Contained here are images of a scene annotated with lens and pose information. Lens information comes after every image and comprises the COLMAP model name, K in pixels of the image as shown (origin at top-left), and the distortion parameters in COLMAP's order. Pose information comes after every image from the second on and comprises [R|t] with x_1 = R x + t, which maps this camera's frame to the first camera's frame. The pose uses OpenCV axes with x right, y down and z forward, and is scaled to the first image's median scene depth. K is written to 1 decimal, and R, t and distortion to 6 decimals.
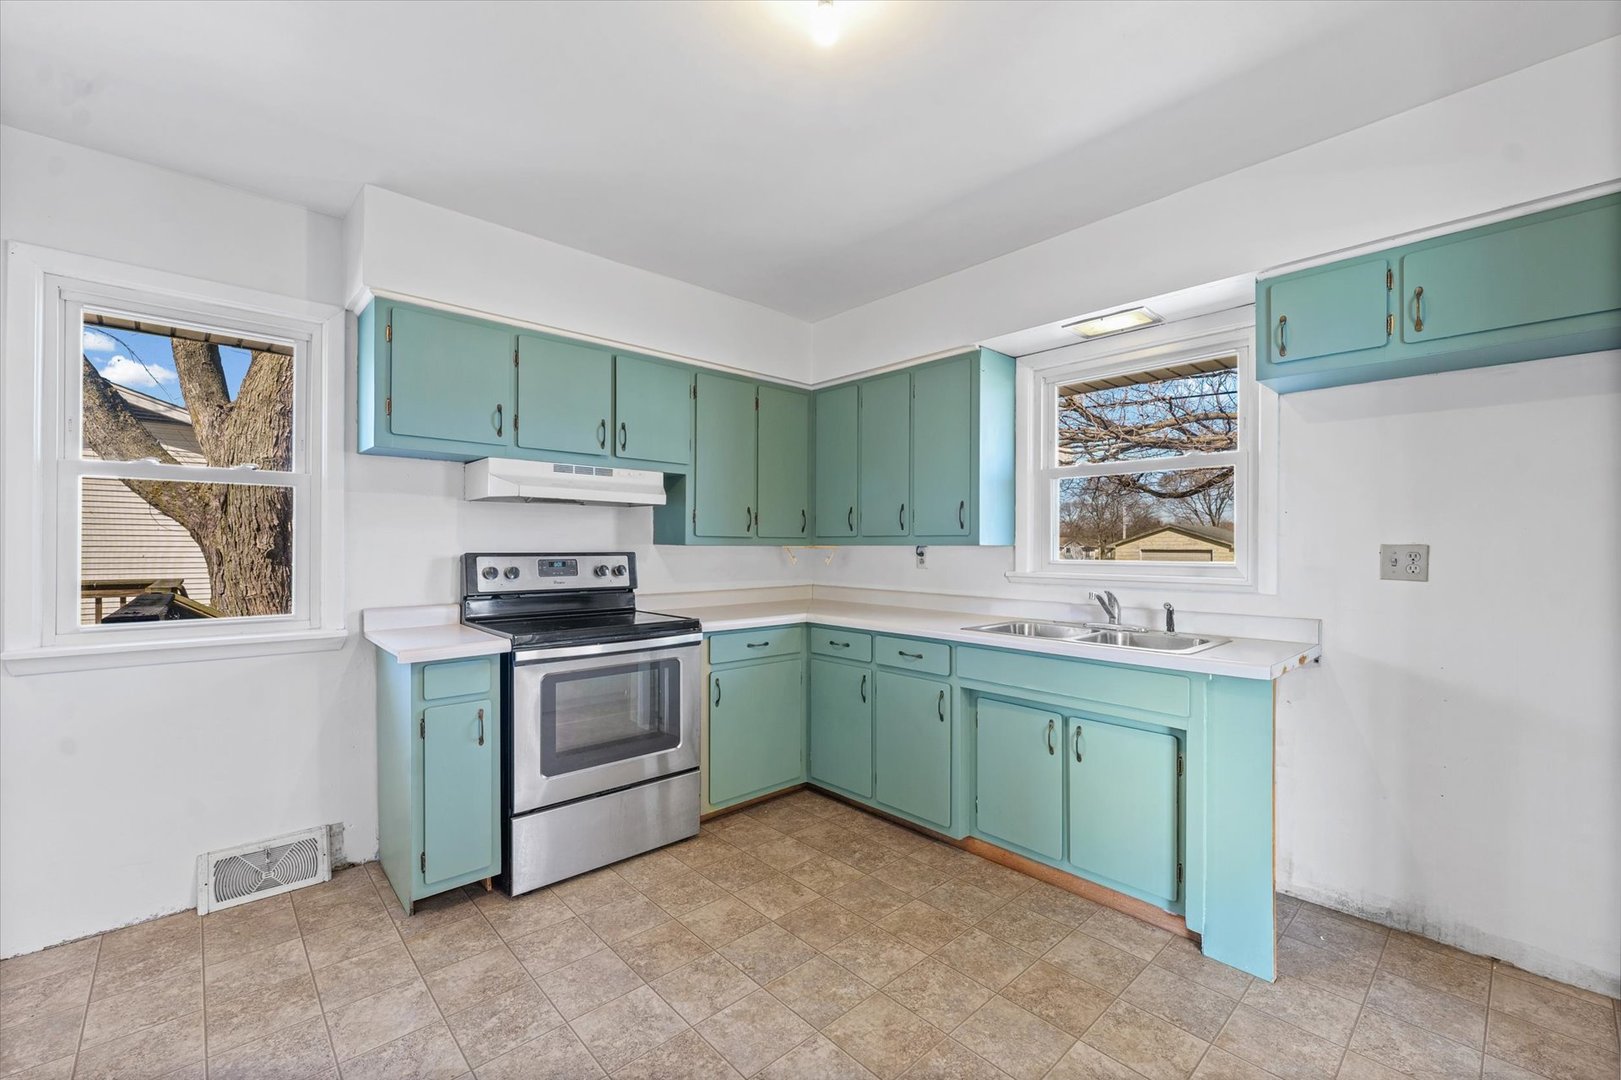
lens RADIAL K [[671.9, 0, 800.7], [0, 671.9, 542.4], [0, 0, 1]] dist [0.001275, -0.000014]
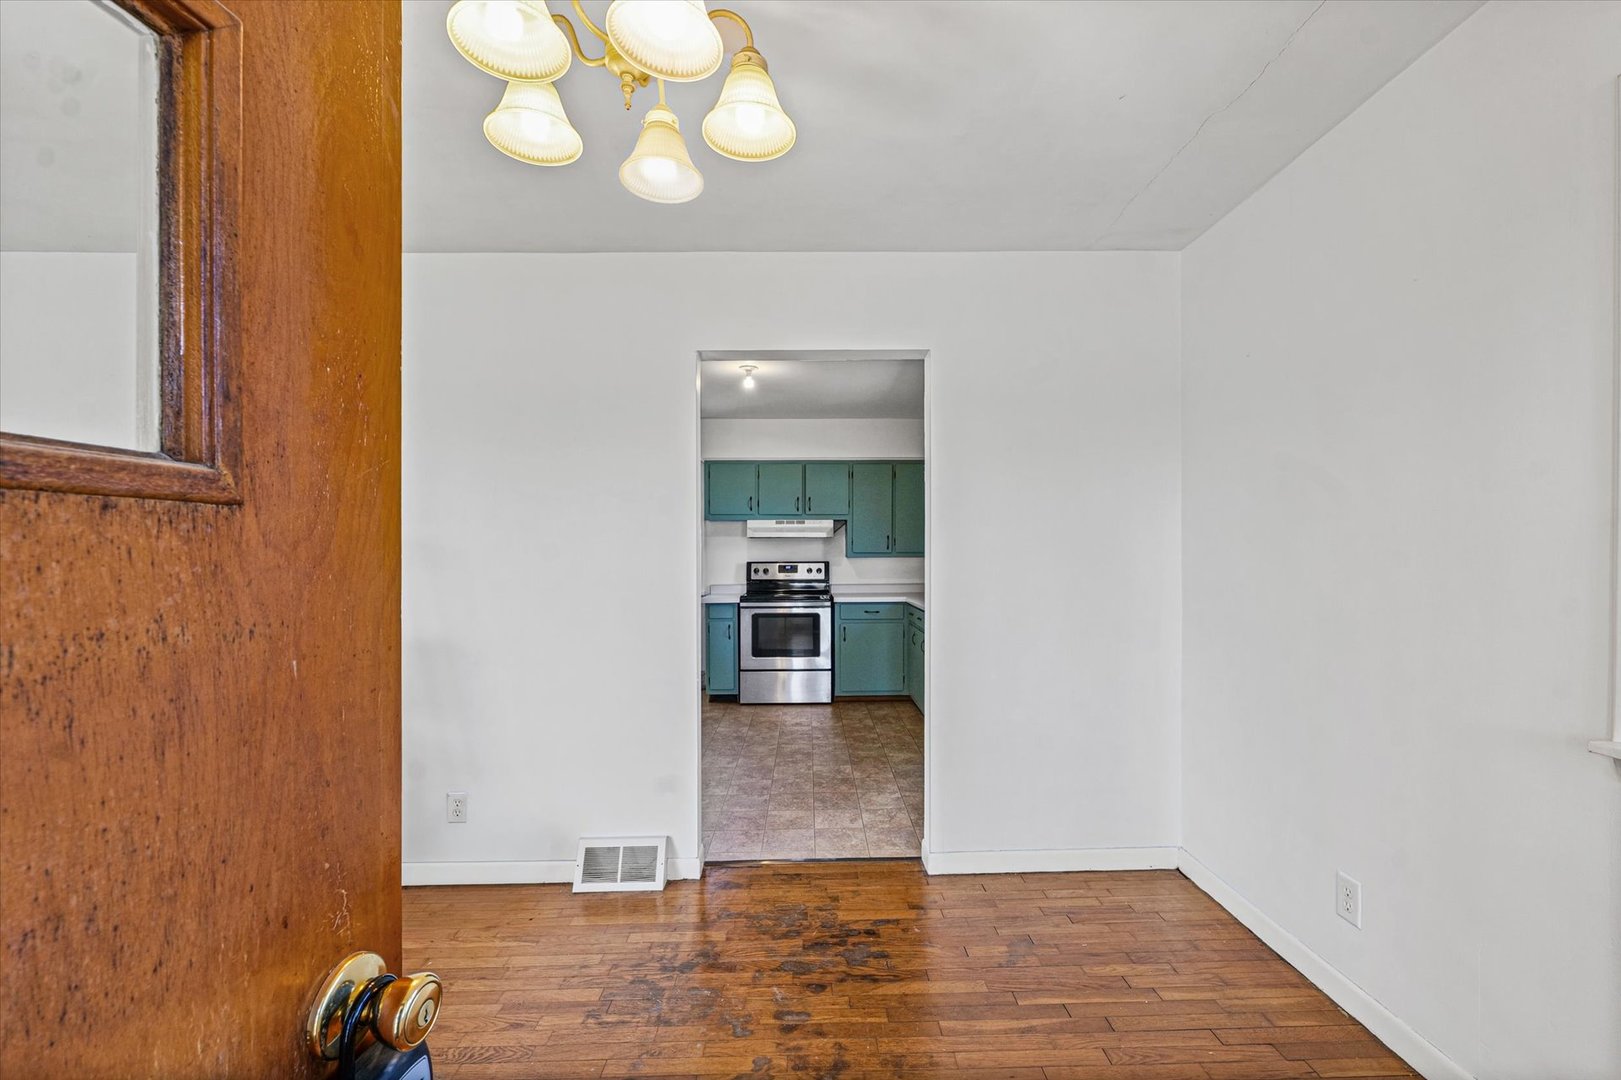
lens RADIAL K [[673.1, 0, 813.0], [0, 673.1, 555.5], [0, 0, 1]] dist [-0.002262, -0.000379]
pose [[0.753304, -0.006482, -0.657641, 1.141395], [0.011713, 0.999925, 0.003561, -0.010726], [0.657568, -0.010386, 0.753323, -0.547141]]
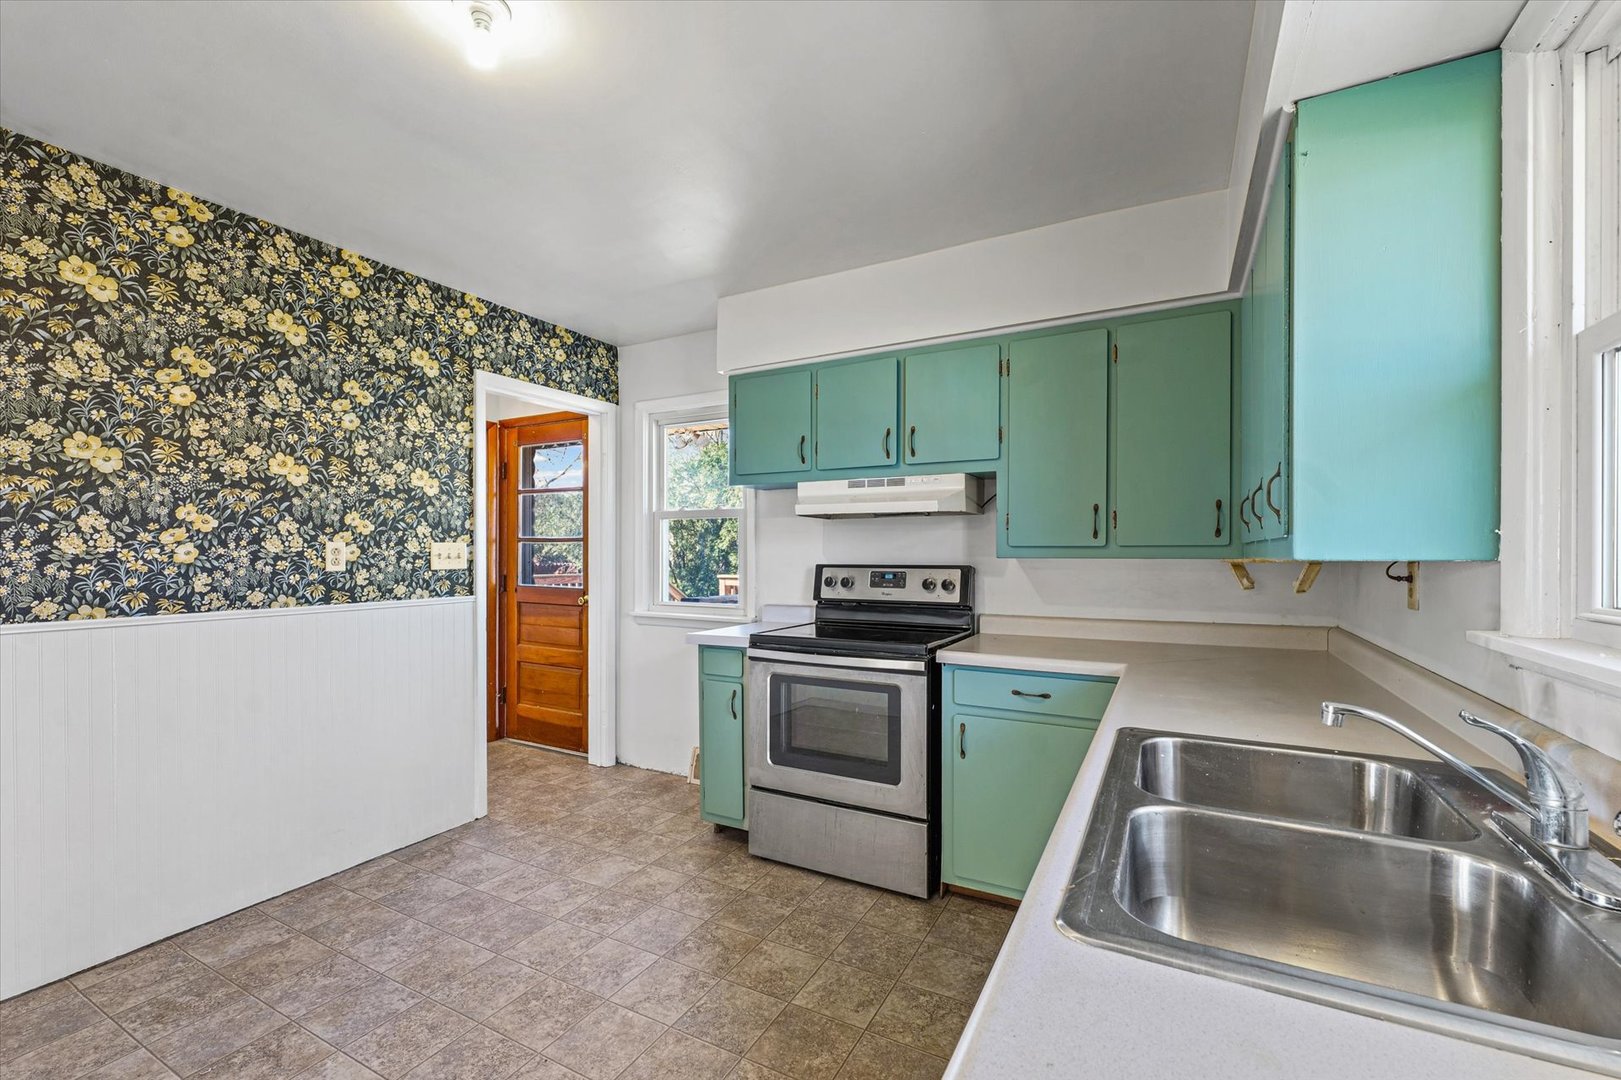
lens RADIAL K [[673.1, 0, 813.0], [0, 673.1, 555.5], [0, 0, 1]] dist [-0.002262, -0.000379]
pose [[0.332408, -0.001418, -0.943135, 0.611905], [0.005609, 0.999984, 0.000473, -0.000367], [0.943119, -0.005447, 0.332411, 0.596696]]
